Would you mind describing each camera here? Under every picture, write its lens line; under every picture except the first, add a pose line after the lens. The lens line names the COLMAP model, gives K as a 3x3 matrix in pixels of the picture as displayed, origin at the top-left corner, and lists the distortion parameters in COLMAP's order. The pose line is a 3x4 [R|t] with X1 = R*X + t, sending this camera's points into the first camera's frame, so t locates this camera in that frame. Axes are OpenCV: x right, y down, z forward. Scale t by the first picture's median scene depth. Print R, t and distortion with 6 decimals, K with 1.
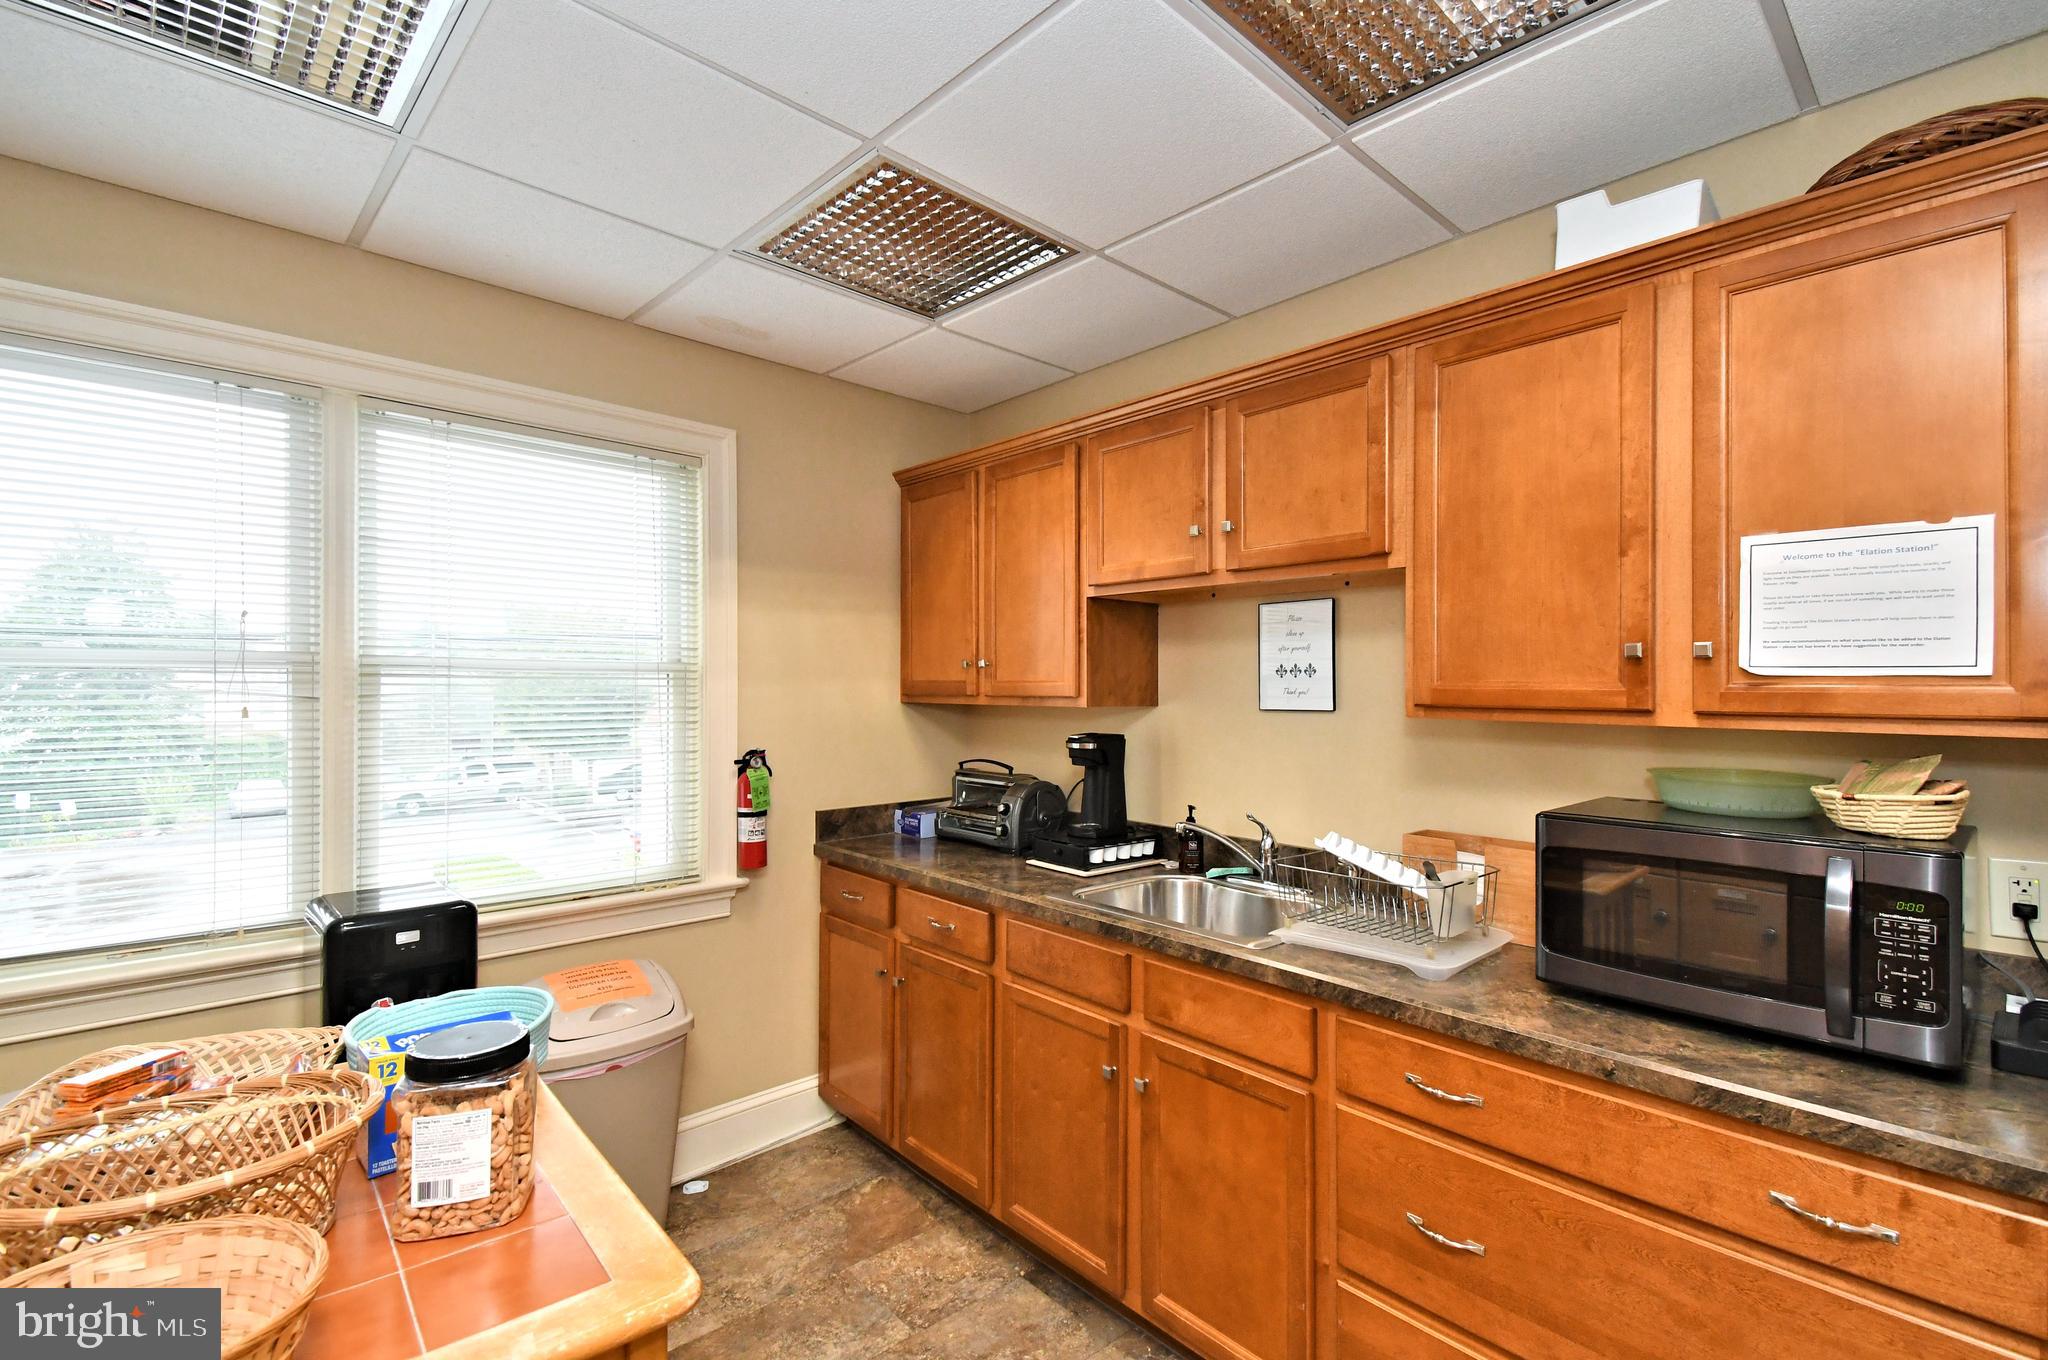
lens RADIAL K [[925.5, 0, 1029.3], [0, 925.5, 689.0], [0, 0, 1]] dist [0.047338, -0.022460]
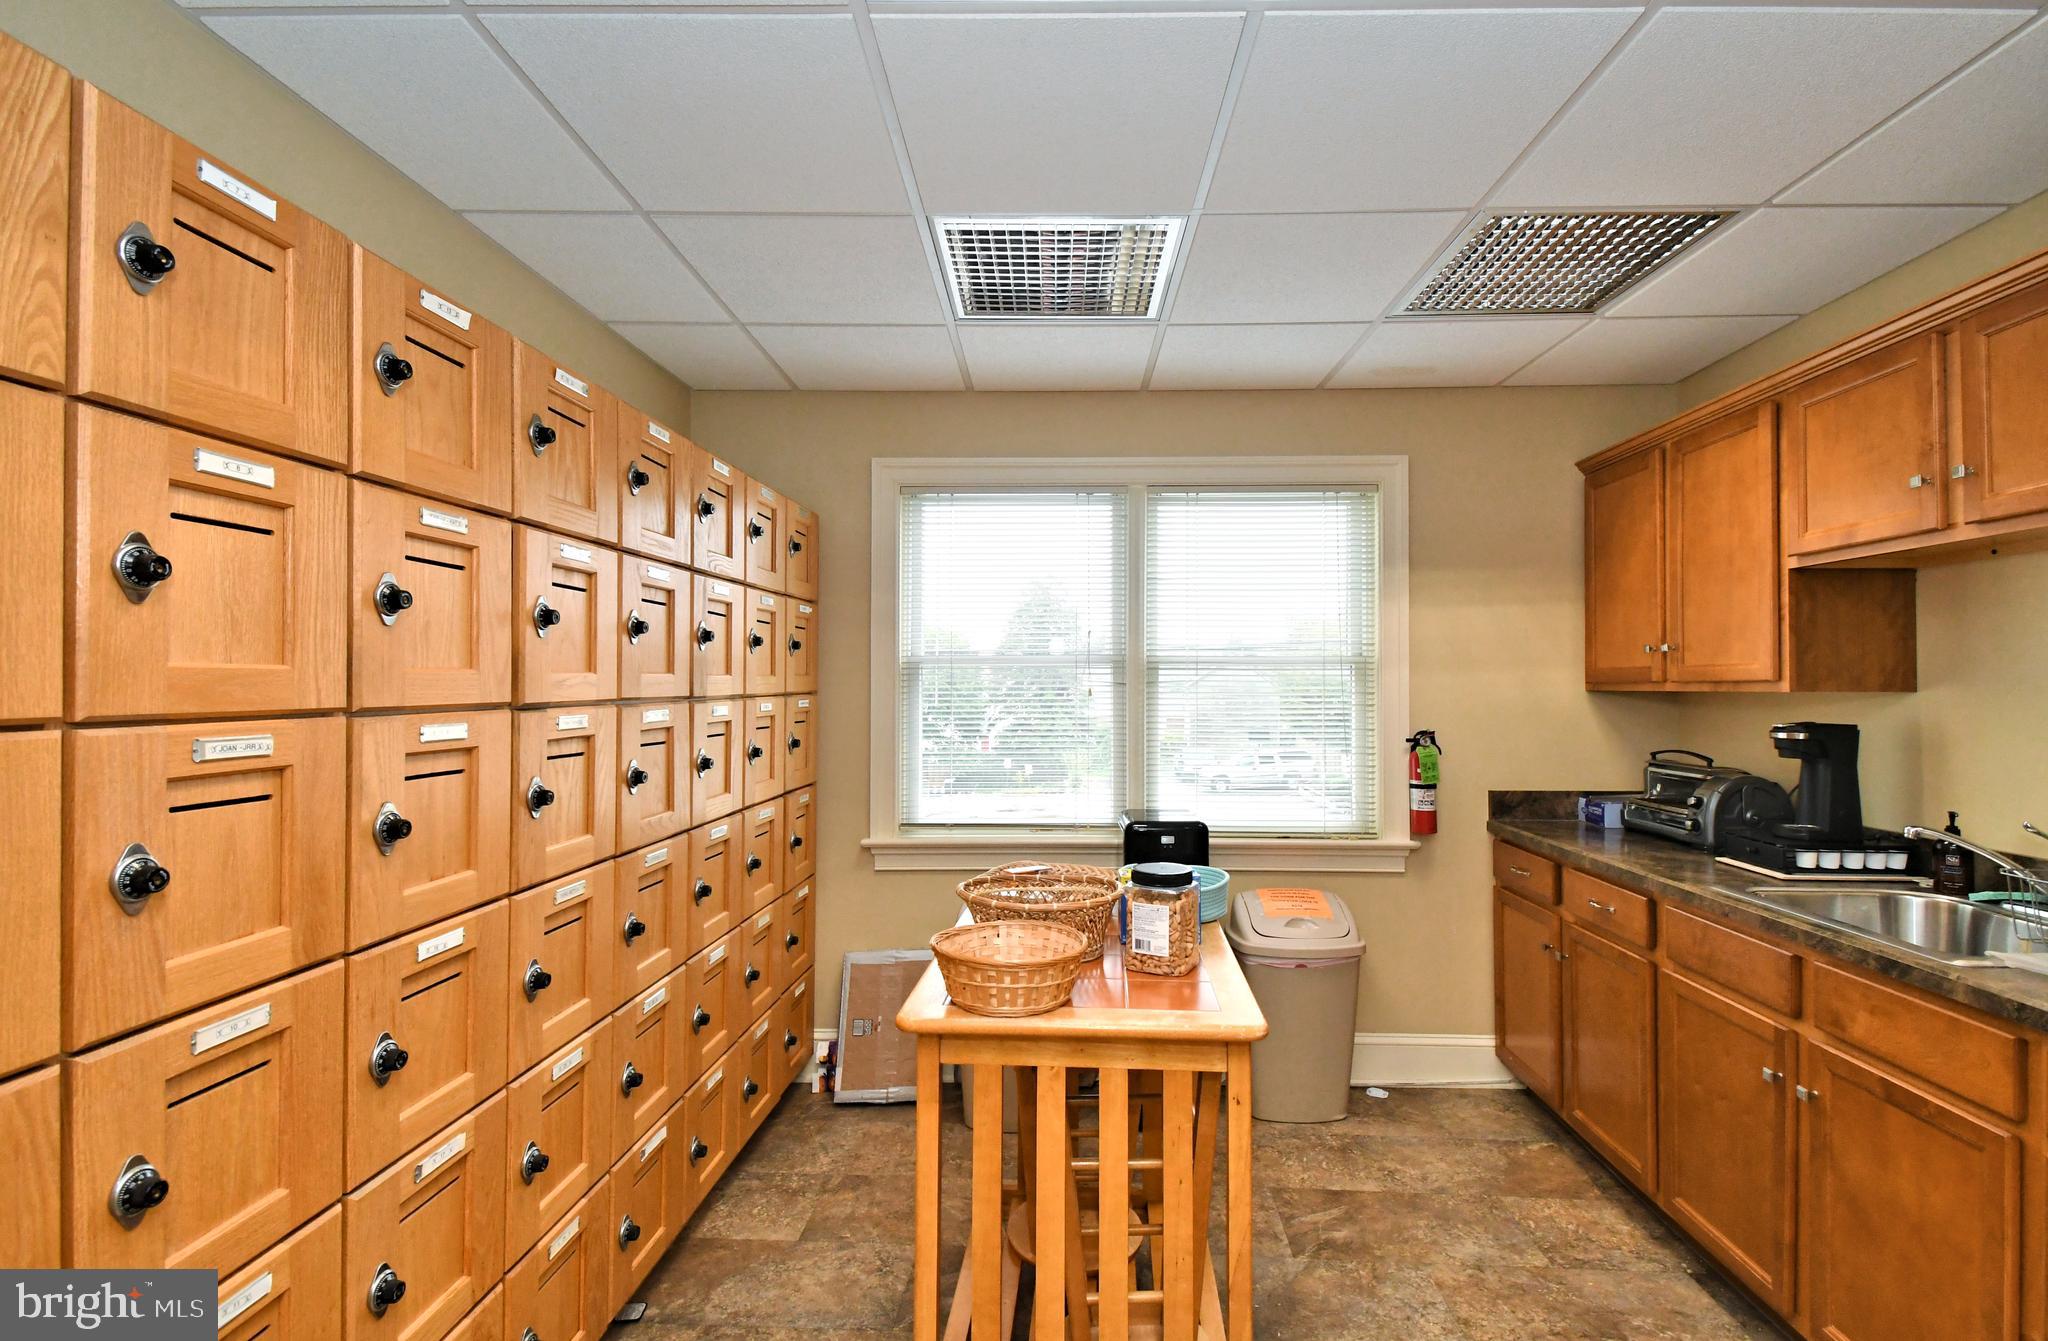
lens RADIAL K [[901.9, 0, 1024.0], [0, 901.9, 670.5], [0, 0, 1]] dist [-0.000144, -0.000179]
pose [[0.697367, -0.016278, -0.716529, 0.170490], [0.000077, 0.999744, -0.022637, 0.018663], [0.716714, 0.015731, 0.697190, -0.137747]]
